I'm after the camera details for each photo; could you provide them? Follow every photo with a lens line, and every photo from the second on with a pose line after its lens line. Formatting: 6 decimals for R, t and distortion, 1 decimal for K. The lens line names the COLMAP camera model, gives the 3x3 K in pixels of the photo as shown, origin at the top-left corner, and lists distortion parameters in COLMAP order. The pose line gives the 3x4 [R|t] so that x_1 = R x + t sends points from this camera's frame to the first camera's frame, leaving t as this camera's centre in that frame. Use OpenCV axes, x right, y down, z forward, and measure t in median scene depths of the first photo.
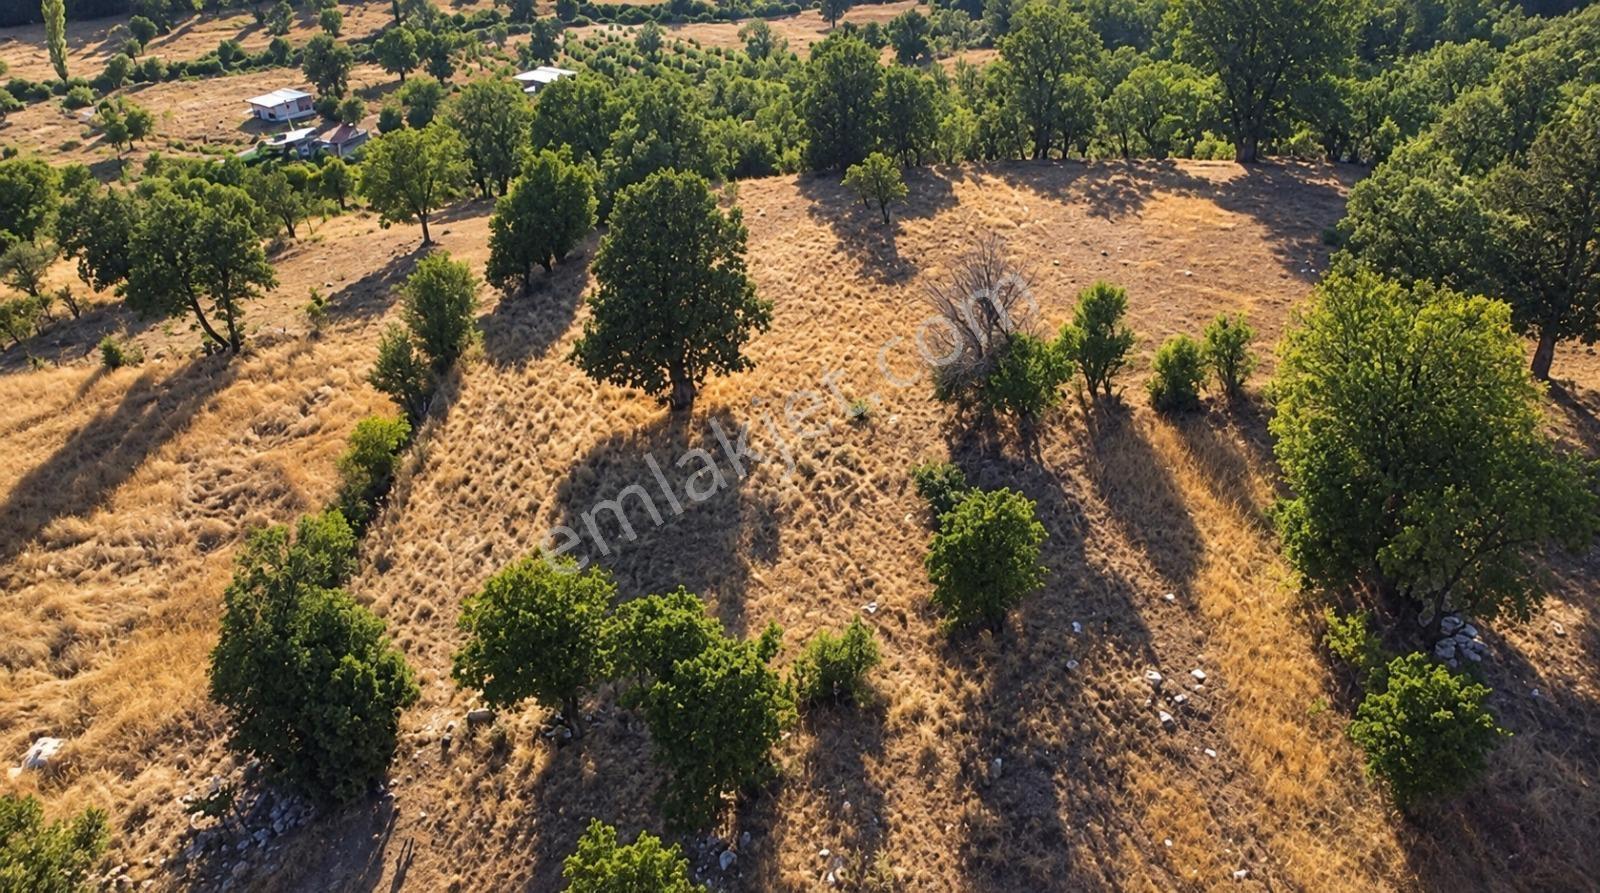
lens RADIAL K [[1324.4, 0, 800.0], [0, 1324.4, 446.5], [0, 0, 1]] dist [0.004985, -0.000107]
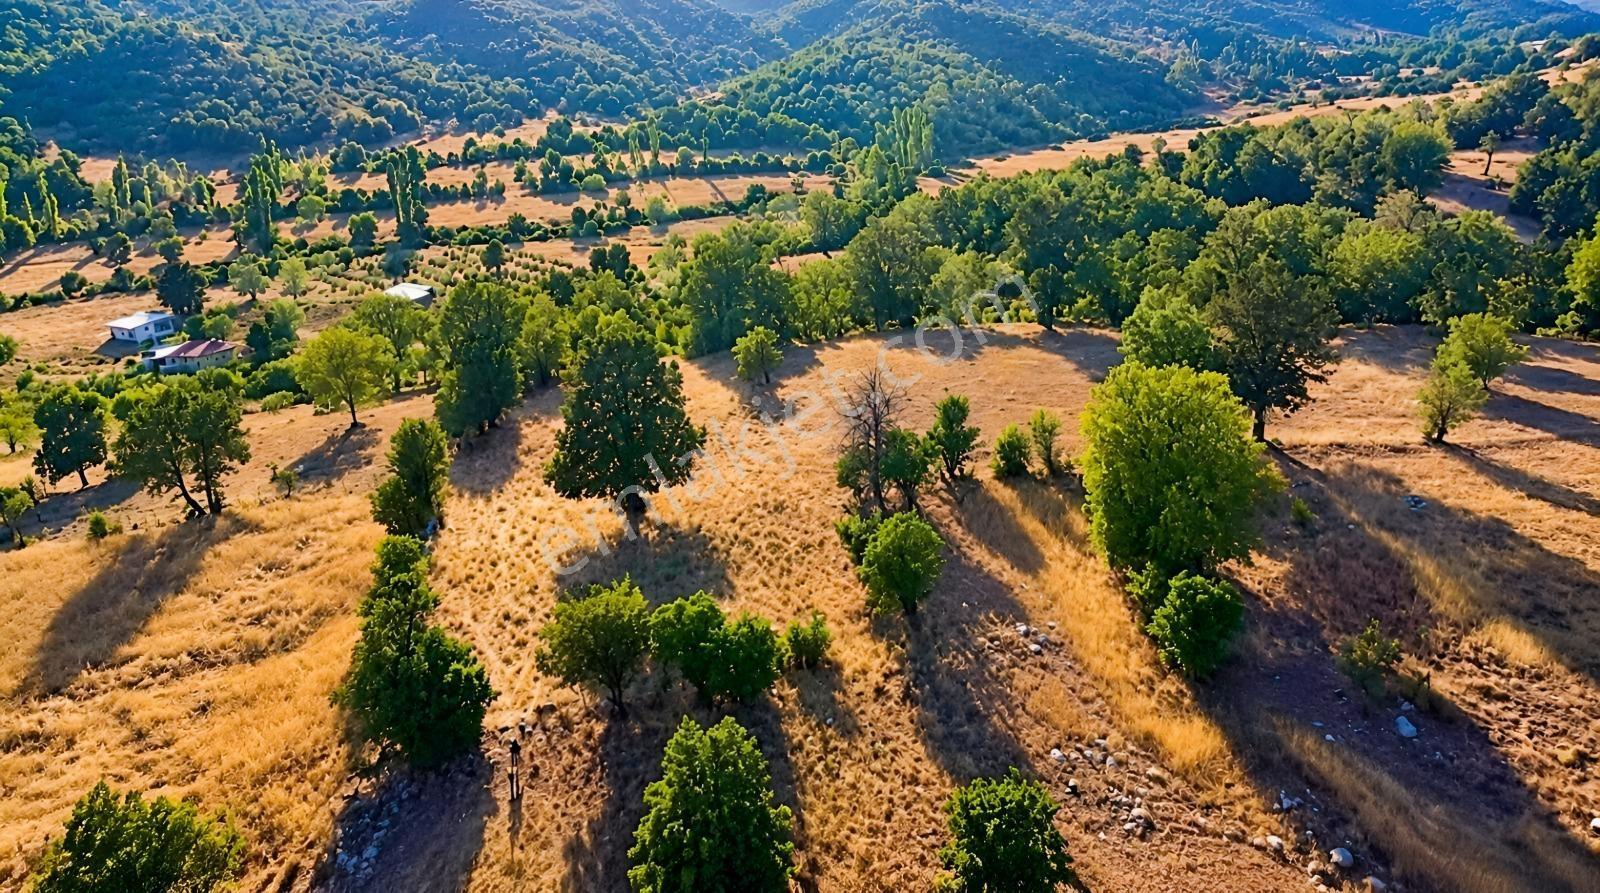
lens RADIAL K [[1324.4, 0, 800.0], [0, 1324.4, 446.5], [0, 0, 1]] dist [0.004985, -0.000107]
pose [[0.989584, -0.054949, 0.133054, -0.102354], [0.074414, 0.986474, -0.146054, 0.107558], [-0.123229, 0.154434, 0.980288, -0.288294]]
